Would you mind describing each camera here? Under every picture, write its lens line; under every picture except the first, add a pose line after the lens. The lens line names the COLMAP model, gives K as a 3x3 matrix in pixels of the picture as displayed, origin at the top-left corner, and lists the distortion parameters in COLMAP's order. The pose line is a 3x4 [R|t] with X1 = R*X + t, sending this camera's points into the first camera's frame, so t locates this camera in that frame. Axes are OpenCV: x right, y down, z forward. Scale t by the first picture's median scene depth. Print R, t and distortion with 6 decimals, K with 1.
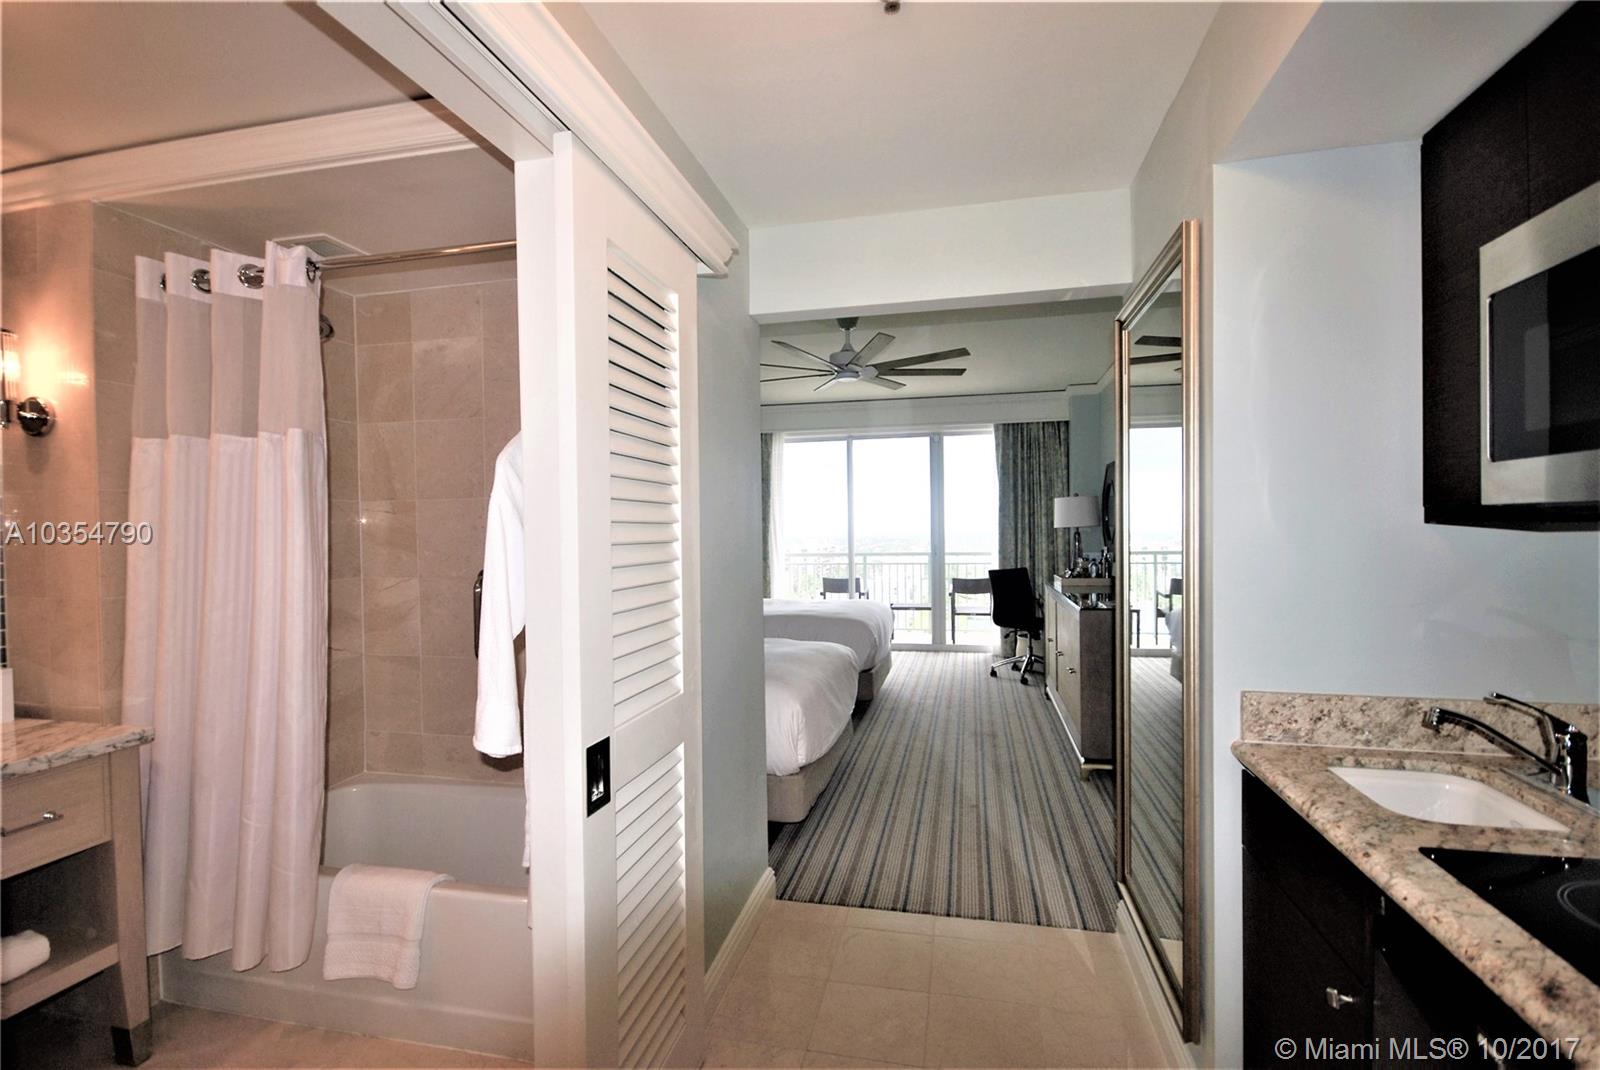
lens RADIAL K [[744.2, 0, 806.4], [0, 744.2, 540.2], [0, 0, 1]] dist [0.029890, -0.021446]
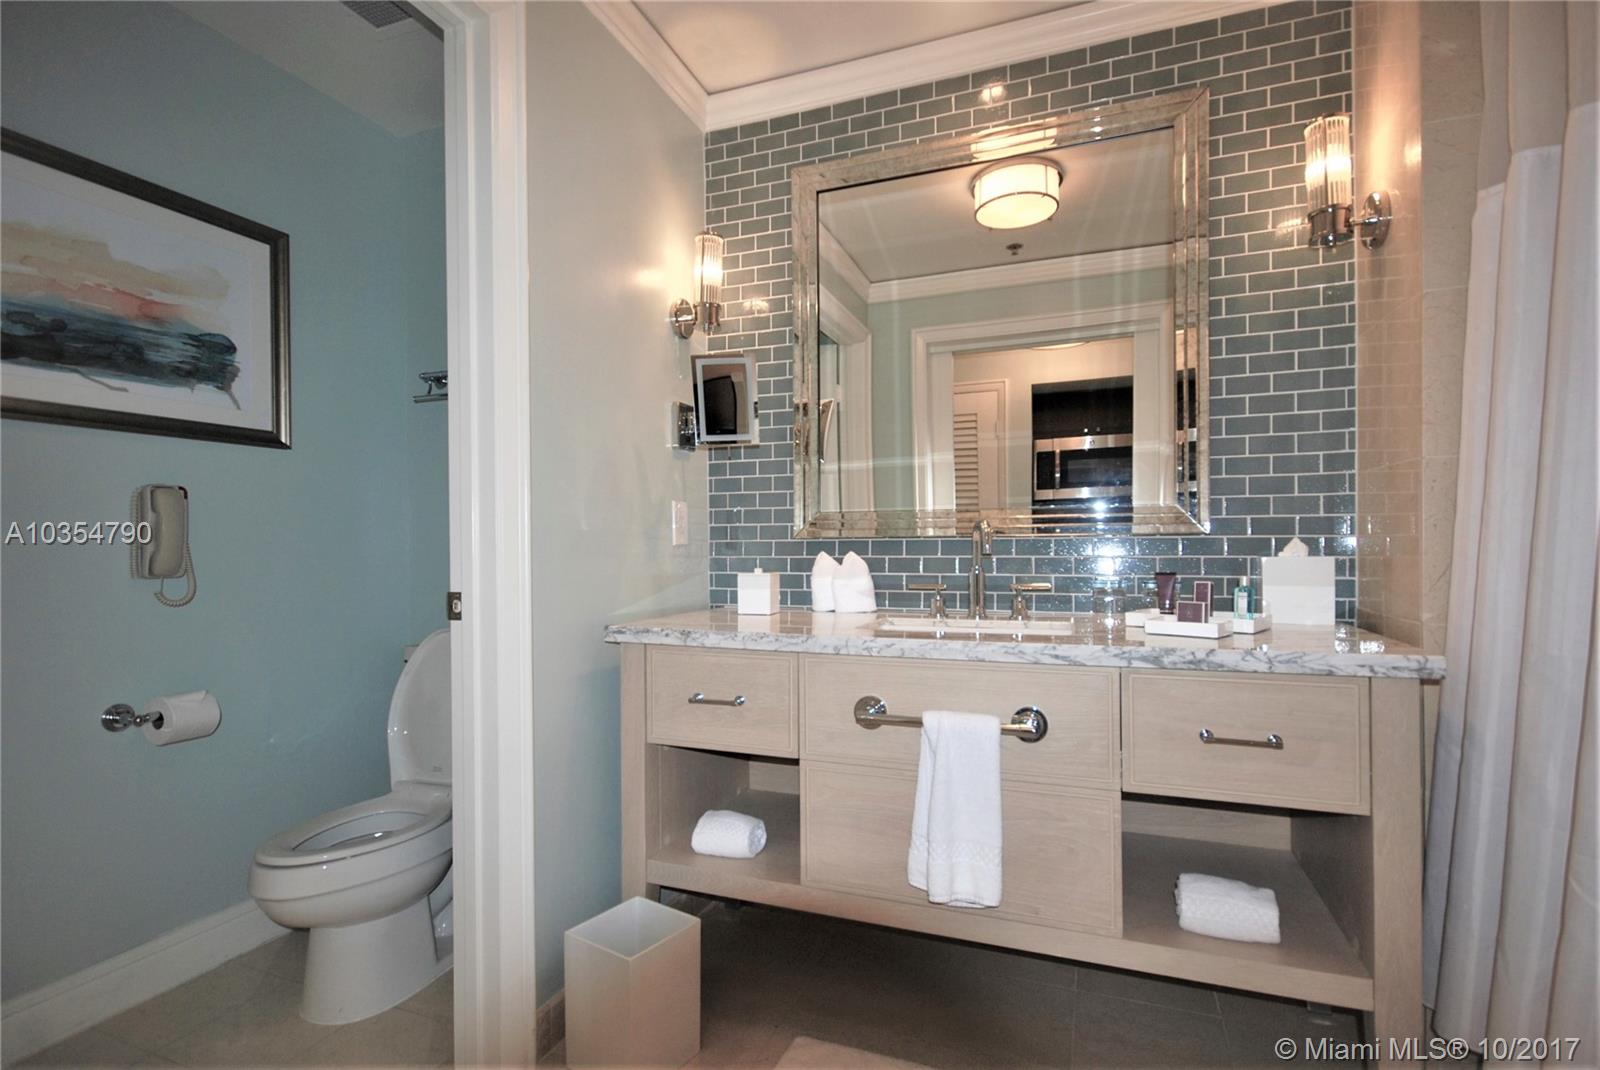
lens RADIAL K [[768.0, 0, 803.0], [0, 768.0, 541.4], [0, 0, 1]] dist [0.000598, 0.000086]
pose [[-0.155982, 0.017334, -0.987608, -0.189014], [-0.002343, 0.999837, 0.017919, 0.141444], [0.987757, 0.005109, -0.155916, 0.566369]]
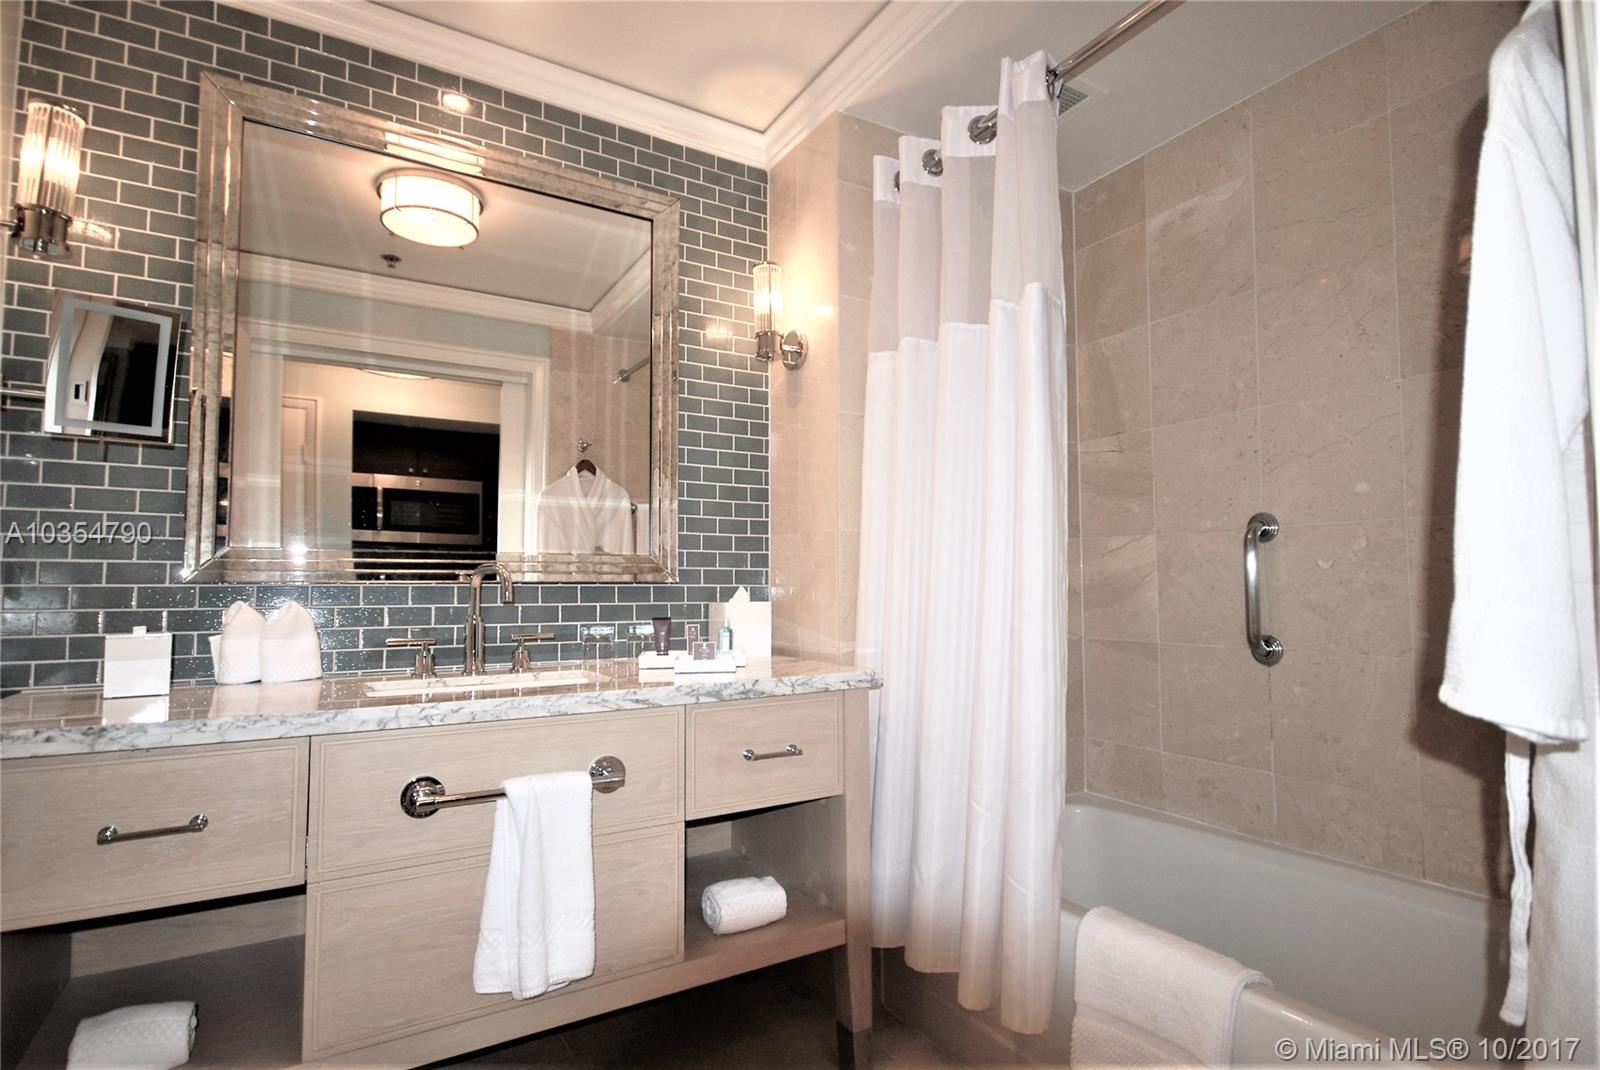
lens RADIAL K [[817.6, 0, 800.0], [0, 817.6, 535.0], [0, 0, 1]] dist [0.005050, 0.001076]
pose [[0.693084, -0.031104, -0.720186, -0.252010], [-0.019670, 0.997881, -0.062028, 0.147954], [0.720589, 0.057157, 0.691003, 0.273456]]
